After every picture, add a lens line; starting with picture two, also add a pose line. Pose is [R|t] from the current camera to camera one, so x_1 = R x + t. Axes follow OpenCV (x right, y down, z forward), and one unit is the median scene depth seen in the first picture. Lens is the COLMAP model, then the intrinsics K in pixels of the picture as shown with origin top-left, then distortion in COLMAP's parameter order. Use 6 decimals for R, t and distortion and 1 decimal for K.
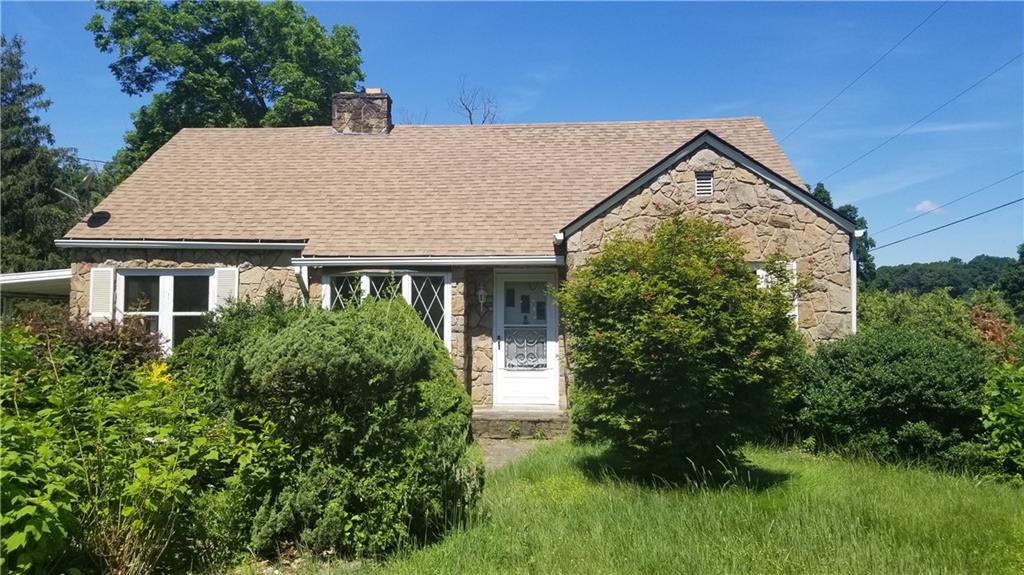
lens RADIAL K [[801.9, 0, 479.9], [0, 801.9, 285.7], [0, 0, 1]] dist [0.087178, -0.149656]
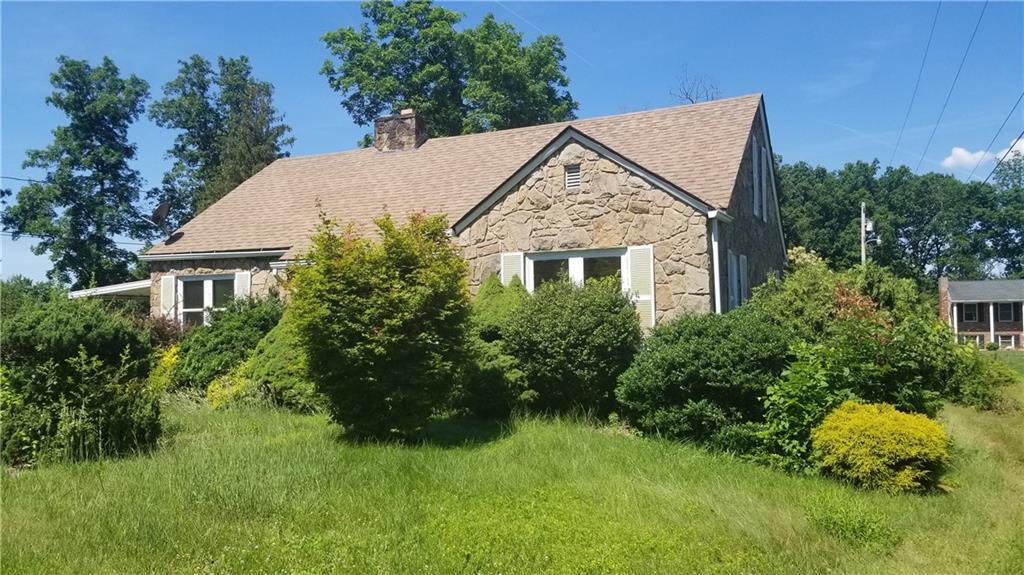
lens RADIAL K [[801.9, 0, 479.9], [0, 801.9, 285.7], [0, 0, 1]] dist [0.087178, -0.149656]
pose [[0.926832, -0.031033, -0.374192, 0.508720], [0.031560, 0.999491, -0.004720, 0.016561], [0.374148, -0.007435, 0.927339, -0.022653]]
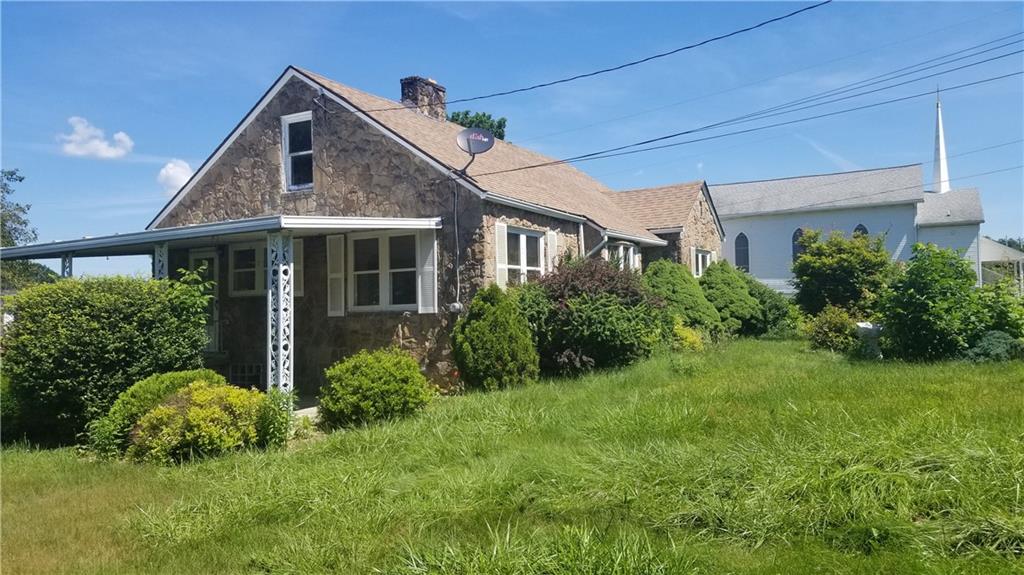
lens RADIAL K [[801.9, 0, 479.9], [0, 801.9, 285.7], [0, 0, 1]] dist [0.087178, -0.149656]
pose [[0.445644, 0.017903, 0.895031, -1.491696], [-0.017304, 0.999785, -0.011382, 0.077559], [-0.895043, -0.010415, 0.445858, 0.572373]]
